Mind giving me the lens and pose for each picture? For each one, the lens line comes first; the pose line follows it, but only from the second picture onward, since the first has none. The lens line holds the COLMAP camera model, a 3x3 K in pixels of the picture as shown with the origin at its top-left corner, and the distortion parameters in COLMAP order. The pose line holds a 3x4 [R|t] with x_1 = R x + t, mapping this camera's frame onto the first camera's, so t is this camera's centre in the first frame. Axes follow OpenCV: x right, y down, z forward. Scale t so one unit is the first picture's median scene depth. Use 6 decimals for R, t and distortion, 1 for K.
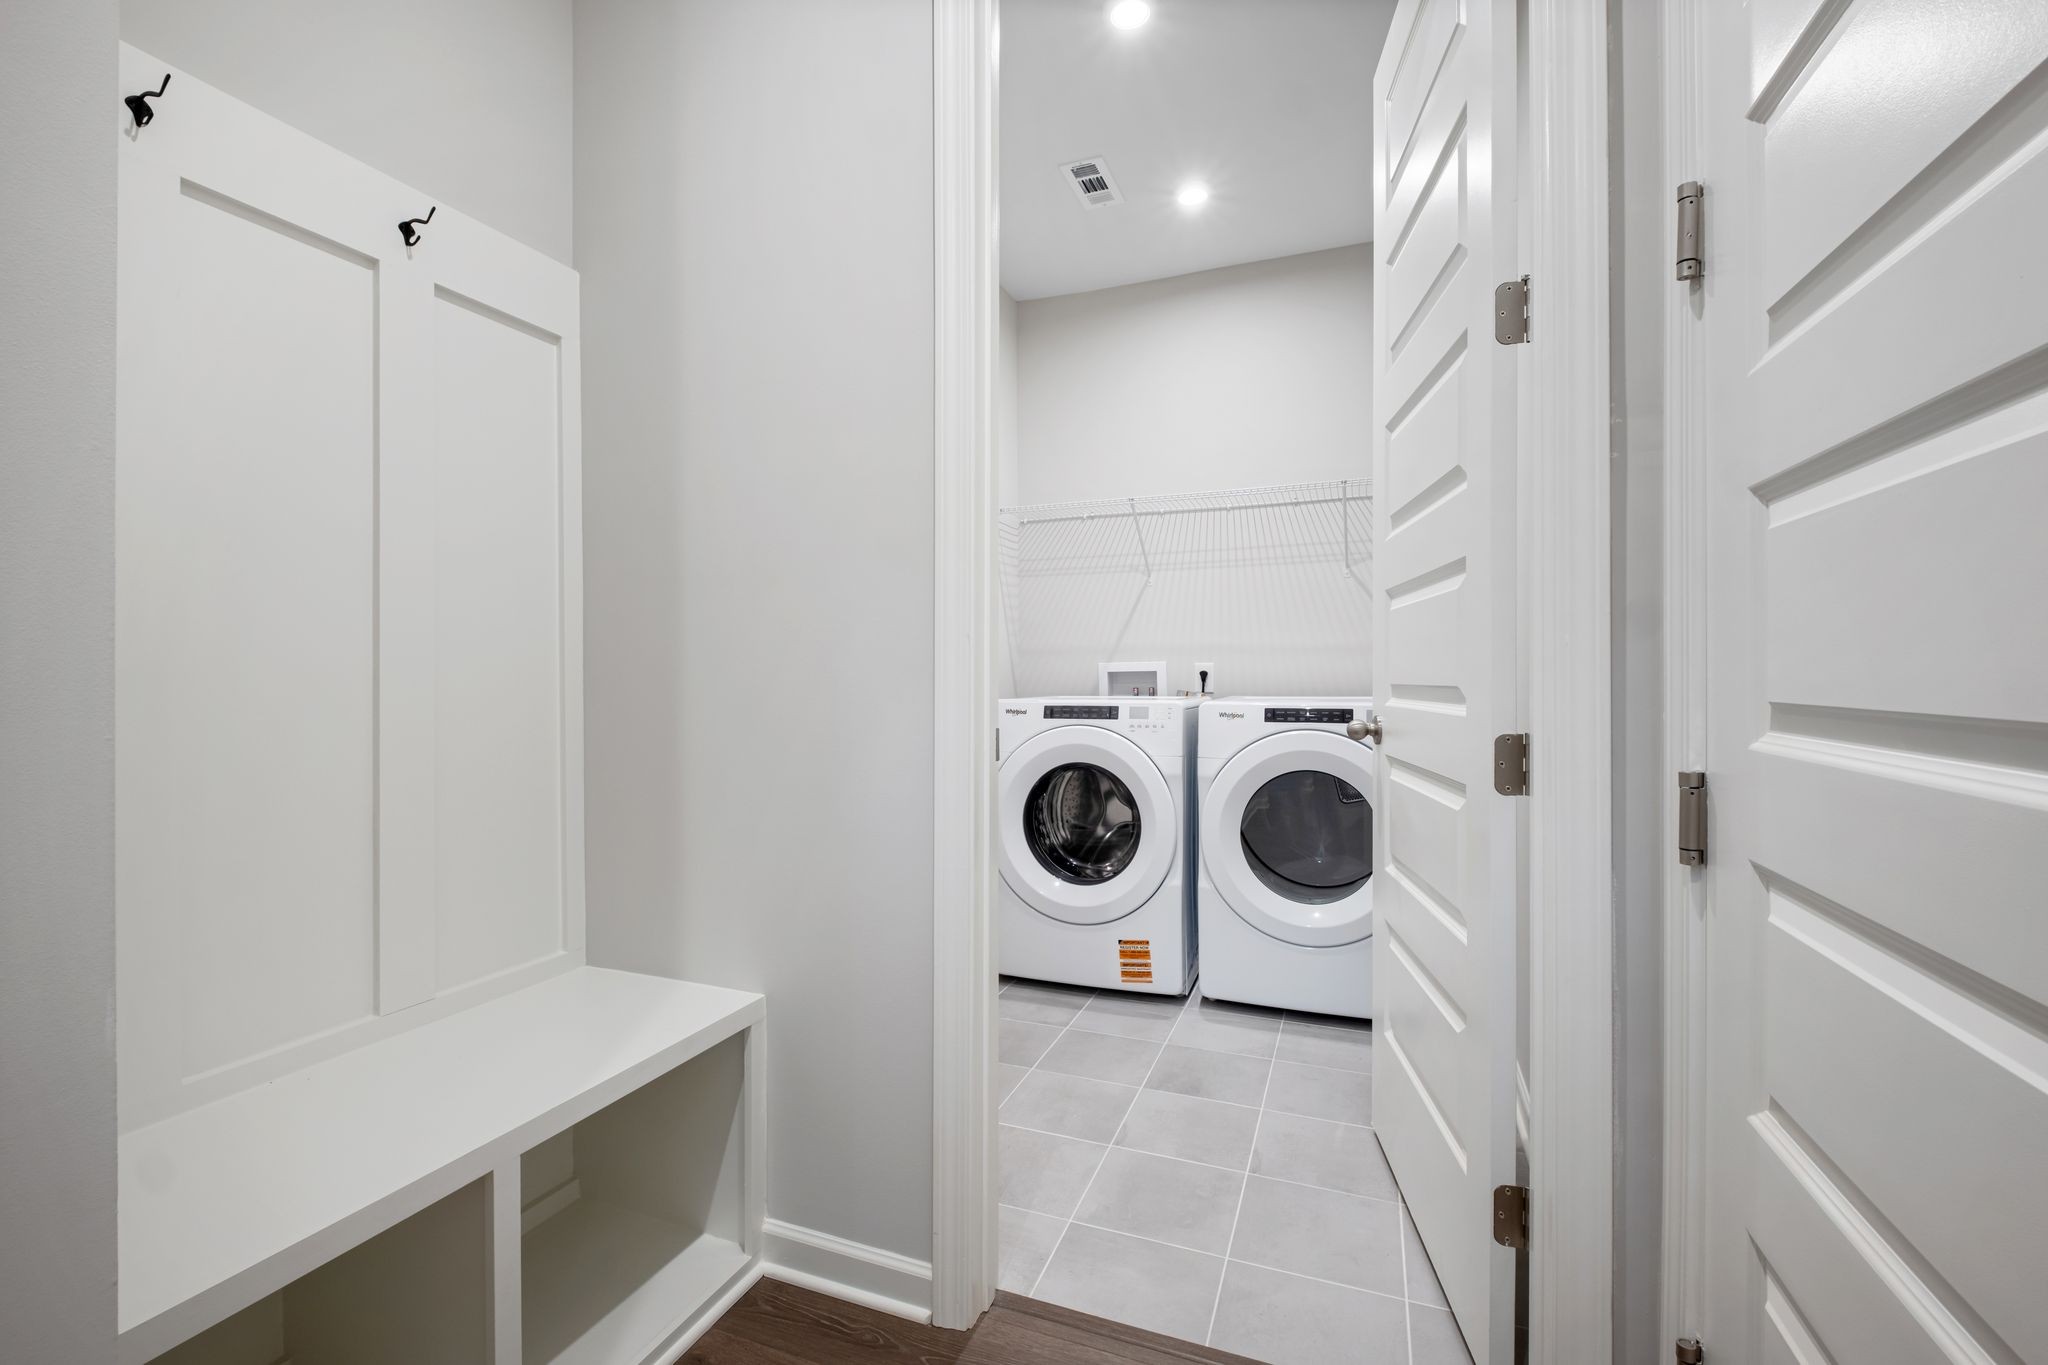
lens RADIAL K [[905.3, 0, 1015.0], [0, 905.3, 678.5], [0, 0, 1]] dist [-0.002079, 0.000132]
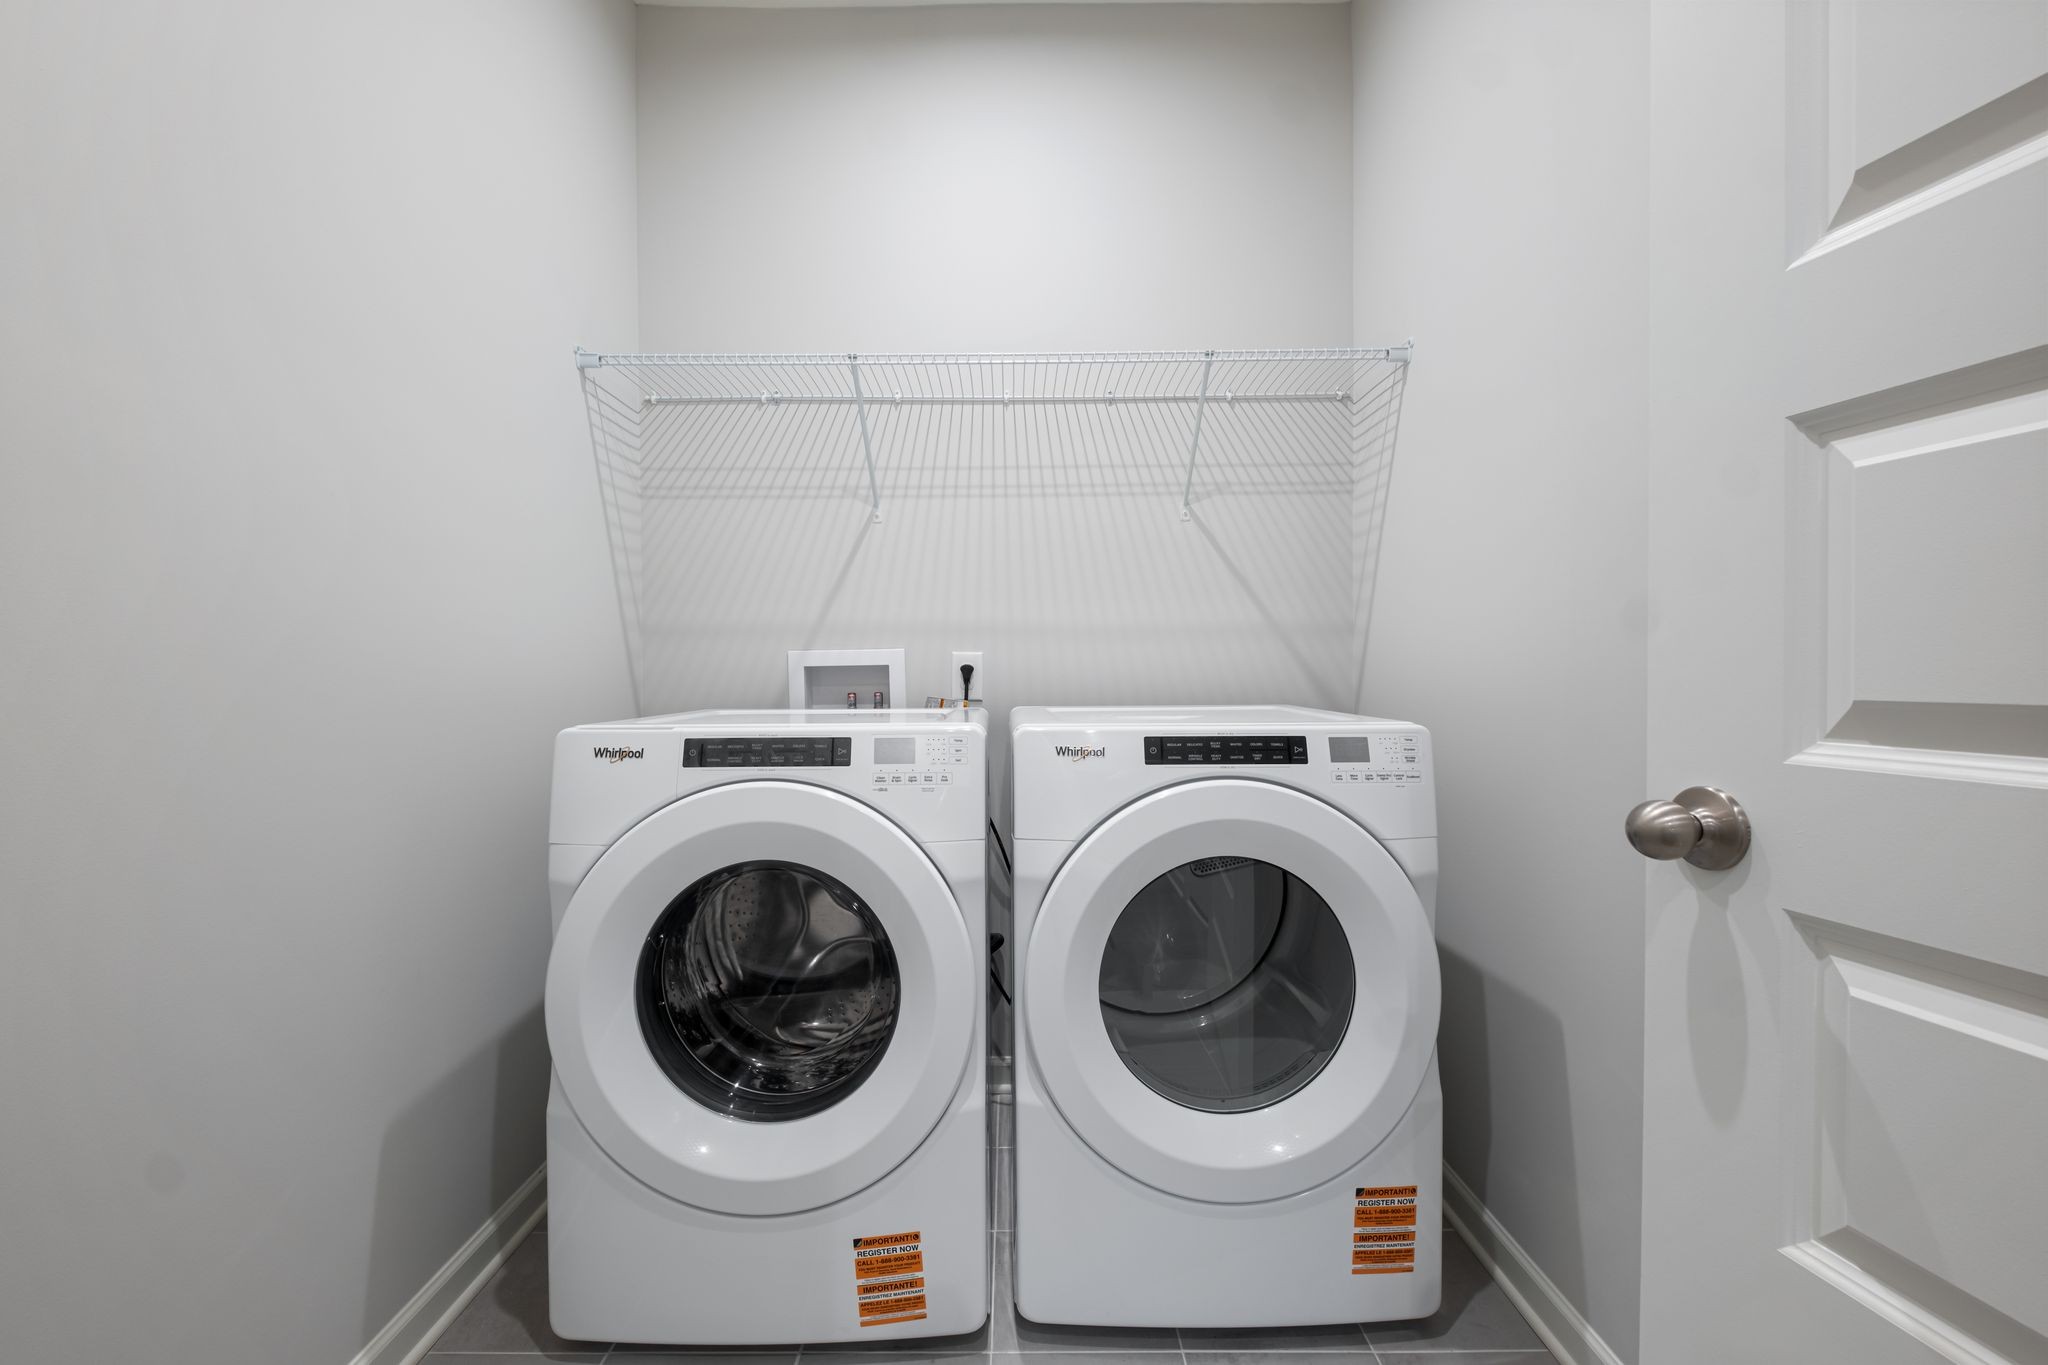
lens RADIAL K [[905.3, 0, 1015.0], [0, 905.3, 678.5], [0, 0, 1]] dist [-0.002079, 0.000132]
pose [[0.933638, -0.003325, 0.358202, 0.024212], [0.002246, 0.999992, 0.003429, -0.001585], [-0.358211, -0.002397, 0.933638, 0.502337]]
